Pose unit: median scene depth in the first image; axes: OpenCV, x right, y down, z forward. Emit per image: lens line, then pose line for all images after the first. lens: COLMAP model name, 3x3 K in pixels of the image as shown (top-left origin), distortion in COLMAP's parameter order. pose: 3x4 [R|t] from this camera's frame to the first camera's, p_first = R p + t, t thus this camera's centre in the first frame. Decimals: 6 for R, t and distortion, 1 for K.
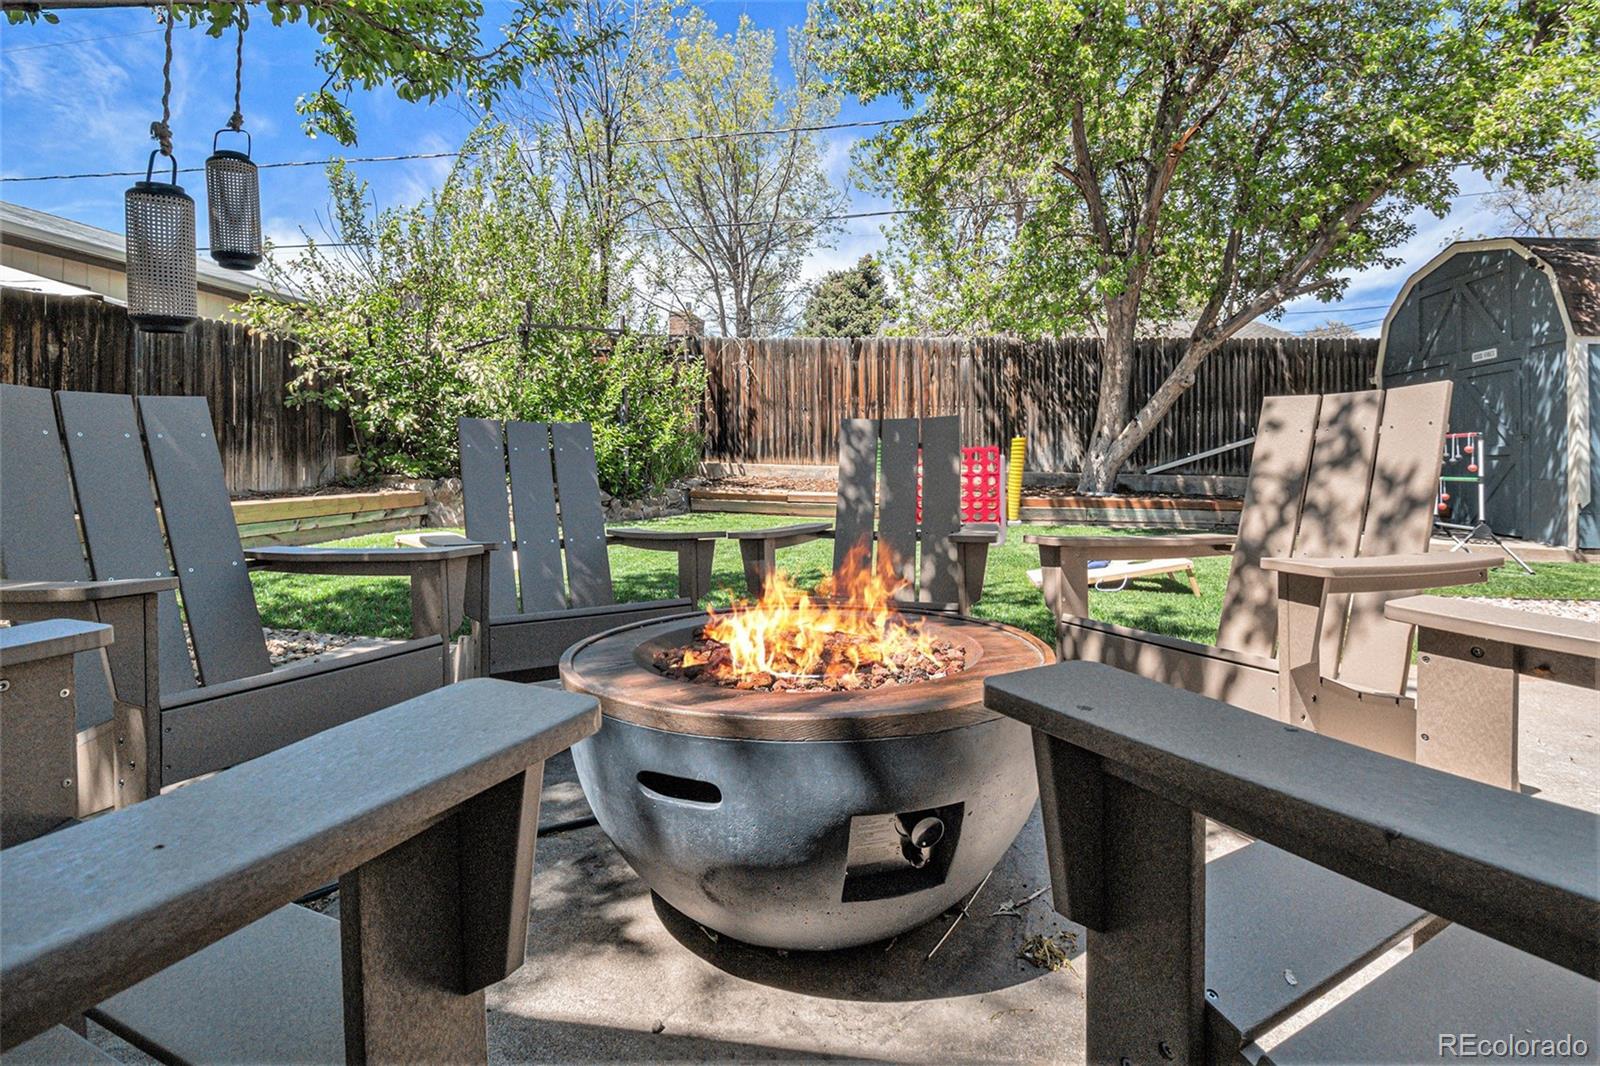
lens RADIAL K [[731.2, 0, 801.6], [0, 731.2, 515.0], [0, 0, 1]] dist [-0.012531, -0.008886]
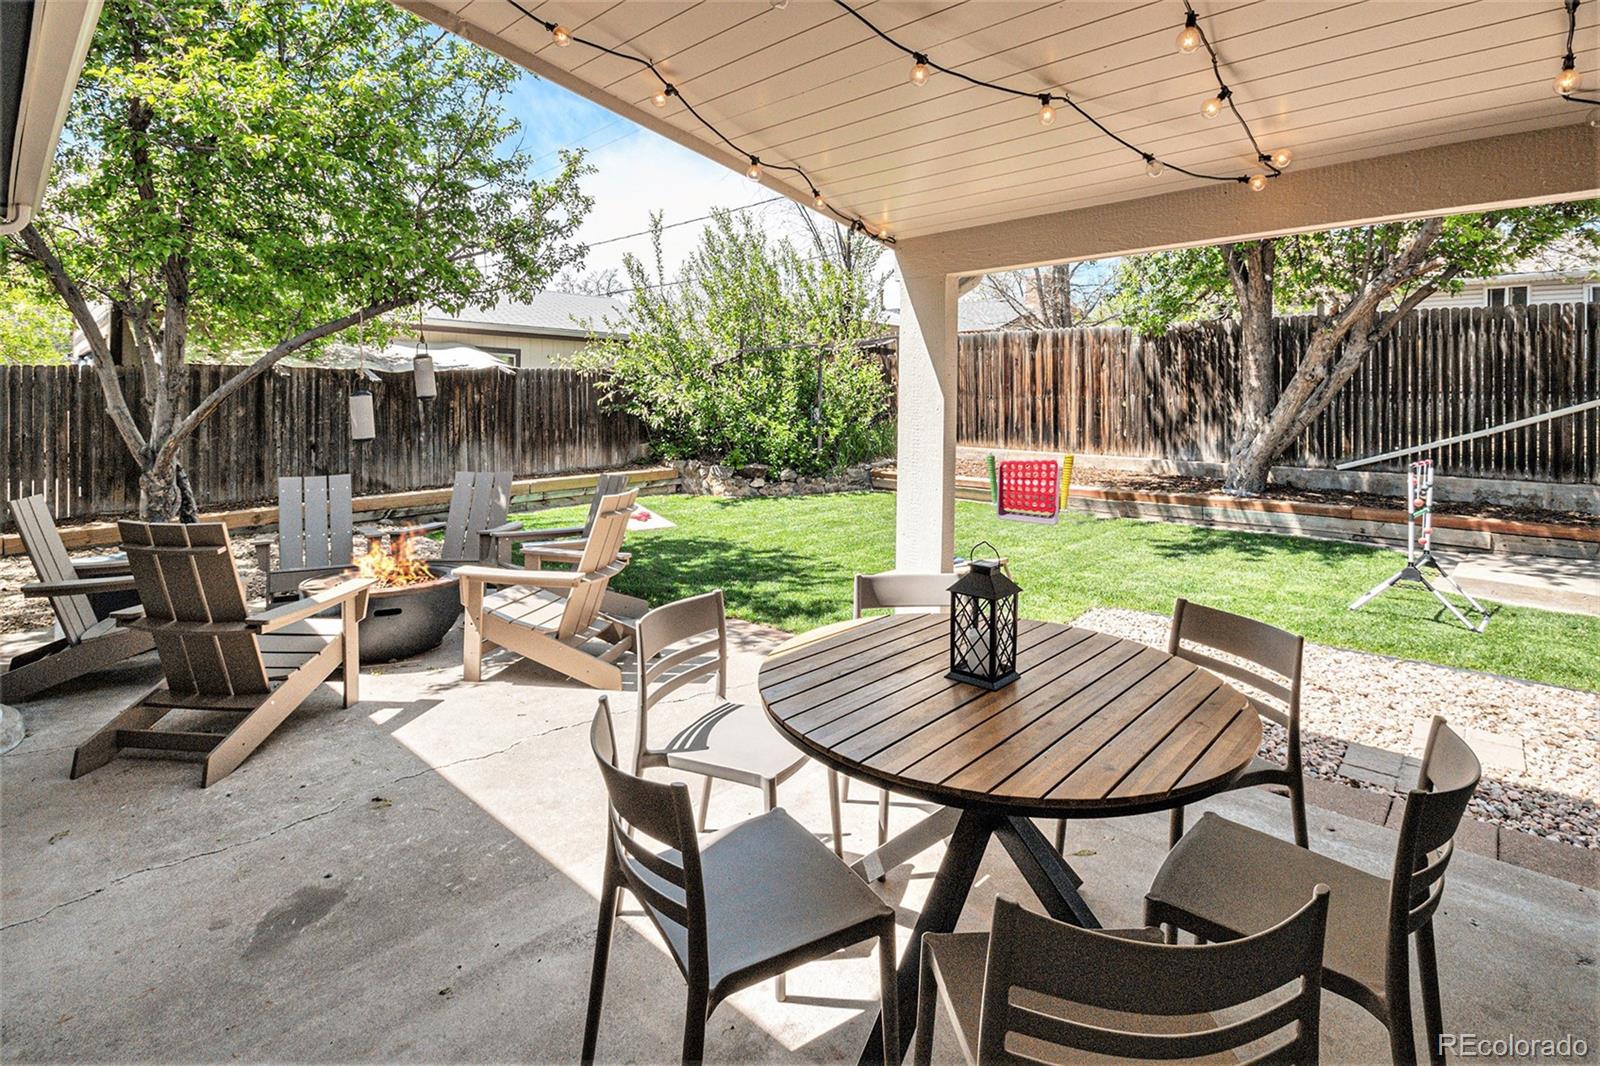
lens RADIAL K [[731.2, 0, 801.6], [0, 731.2, 515.0], [0, 0, 1]] dist [-0.012531, -0.008886]
pose [[0.834879, 0.067458, -0.546284, 0.400082], [-0.028848, 0.996460, 0.078961, -0.048902], [0.549677, -0.050164, 0.833870, -0.090878]]
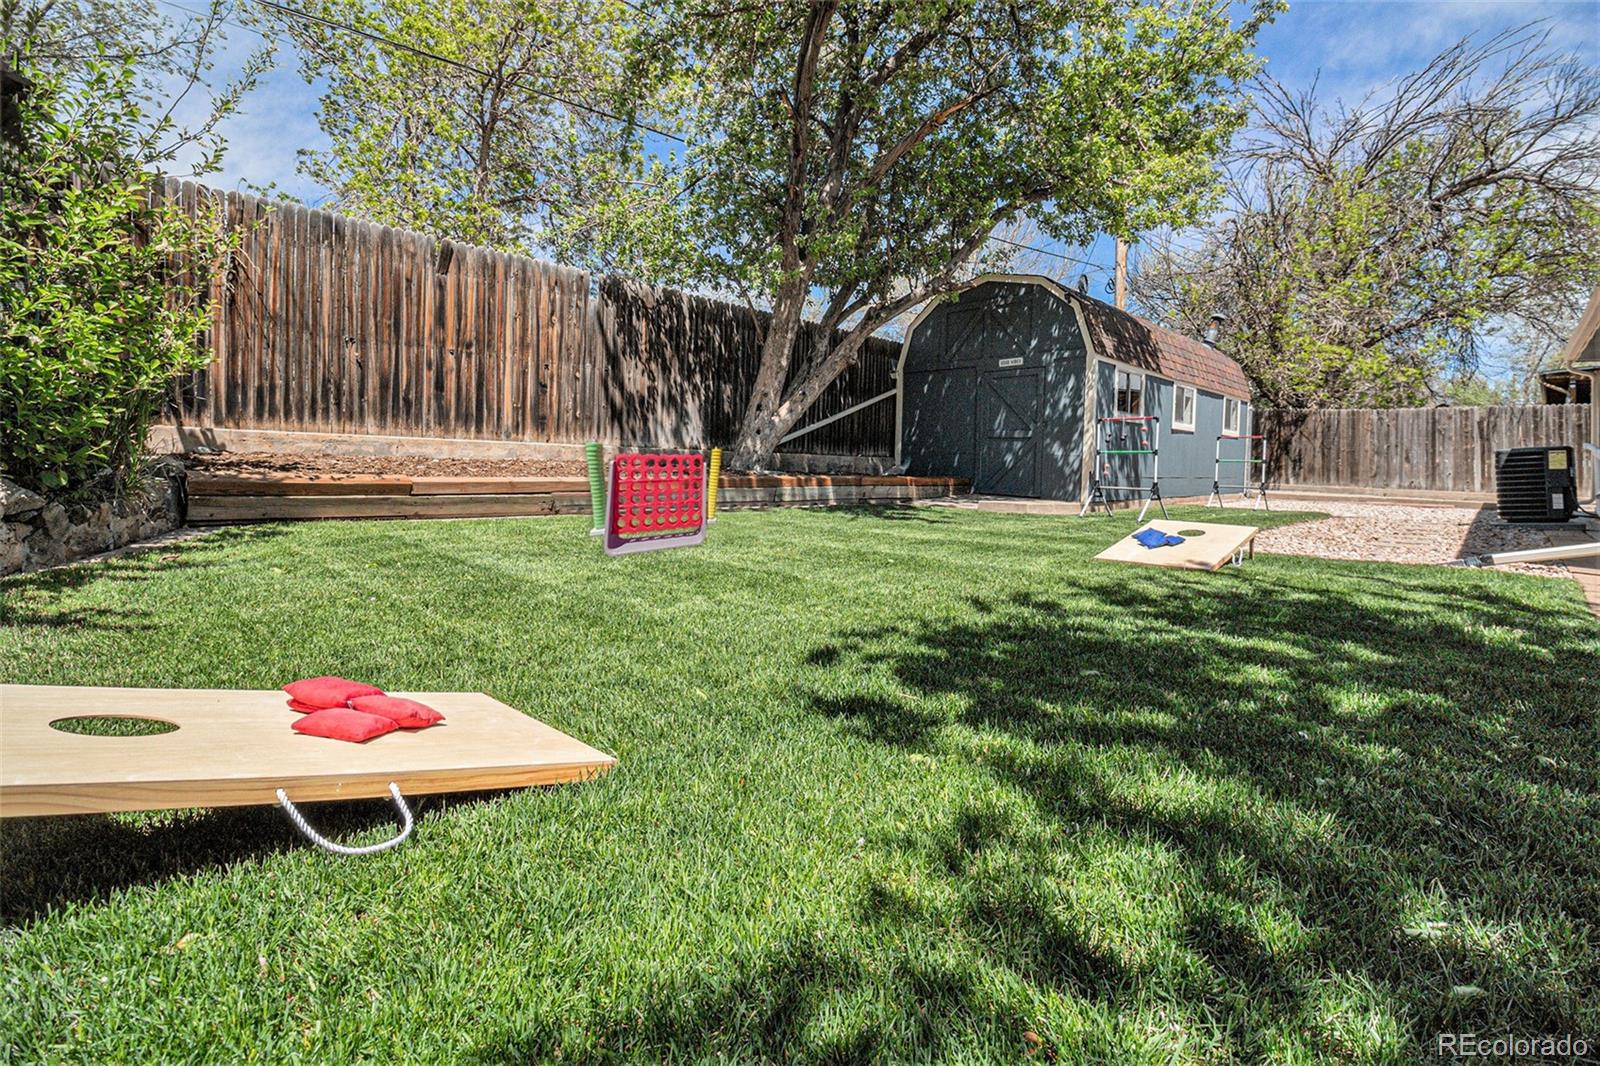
lens RADIAL K [[731.2, 0, 801.6], [0, 731.2, 515.0], [0, 0, 1]] dist [-0.012531, -0.008886]
pose [[0.572147, -0.062706, 0.817751, -0.291556], [0.043930, 0.997985, 0.045790, -0.013469], [-0.818974, 0.009725, 0.573749, 0.379517]]
